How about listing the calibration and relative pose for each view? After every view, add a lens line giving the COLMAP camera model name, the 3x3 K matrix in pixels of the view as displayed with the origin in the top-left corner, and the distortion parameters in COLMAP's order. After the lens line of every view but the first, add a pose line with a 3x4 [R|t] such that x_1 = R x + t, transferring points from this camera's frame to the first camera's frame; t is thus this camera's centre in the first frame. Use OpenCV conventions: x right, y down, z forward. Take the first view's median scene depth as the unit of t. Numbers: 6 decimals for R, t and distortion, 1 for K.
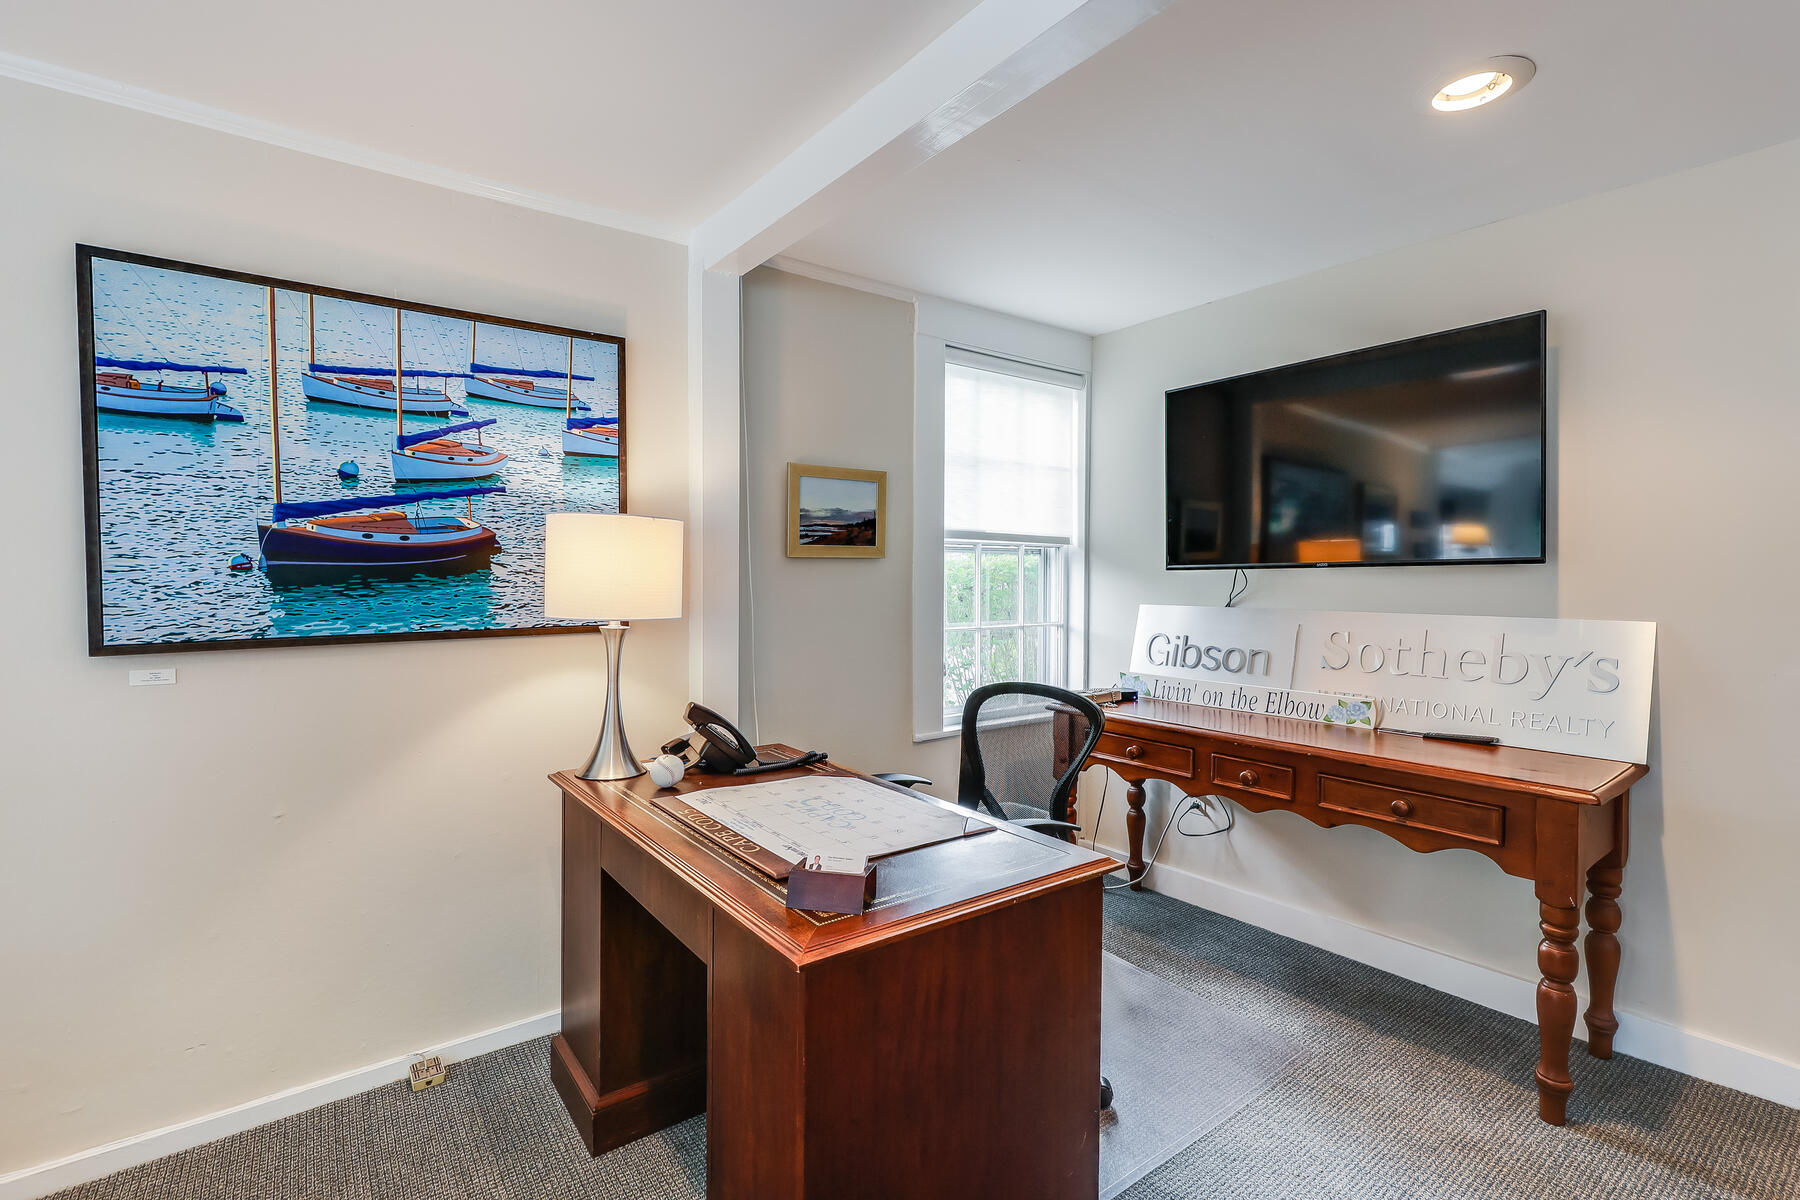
lens RADIAL K [[831.6, 0, 903.4], [0, 831.6, 596.0], [0, 0, 1]] dist [0.002432, -0.001922]
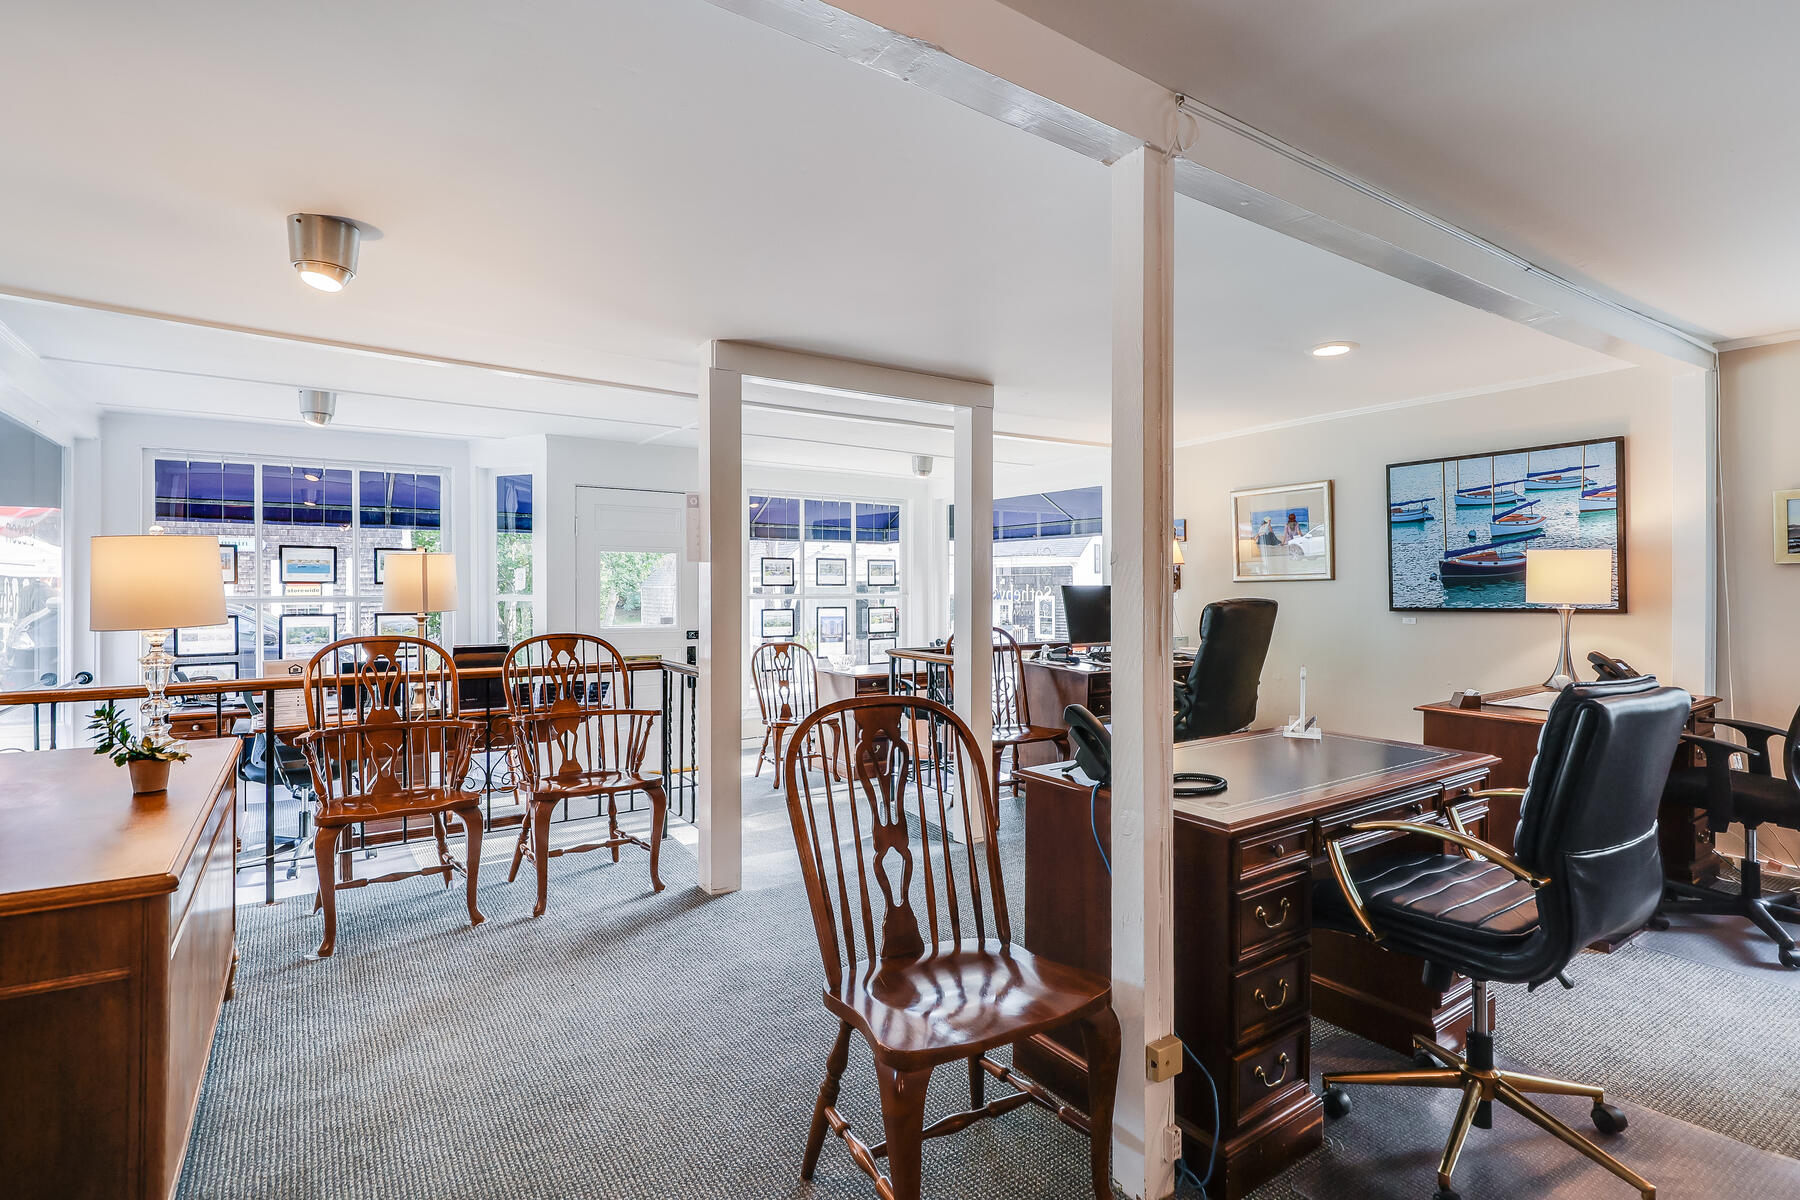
lens RADIAL K [[889.6, 0, 927.4], [0, 889.6, 586.0], [0, 0, 1]] dist [0.001973, 0.000769]
pose [[-0.051152, 0.001523, -0.998690, 1.550794], [-0.008533, 0.999962, 0.001962, -0.003809], [0.998654, 0.008622, -0.051137, -0.292398]]
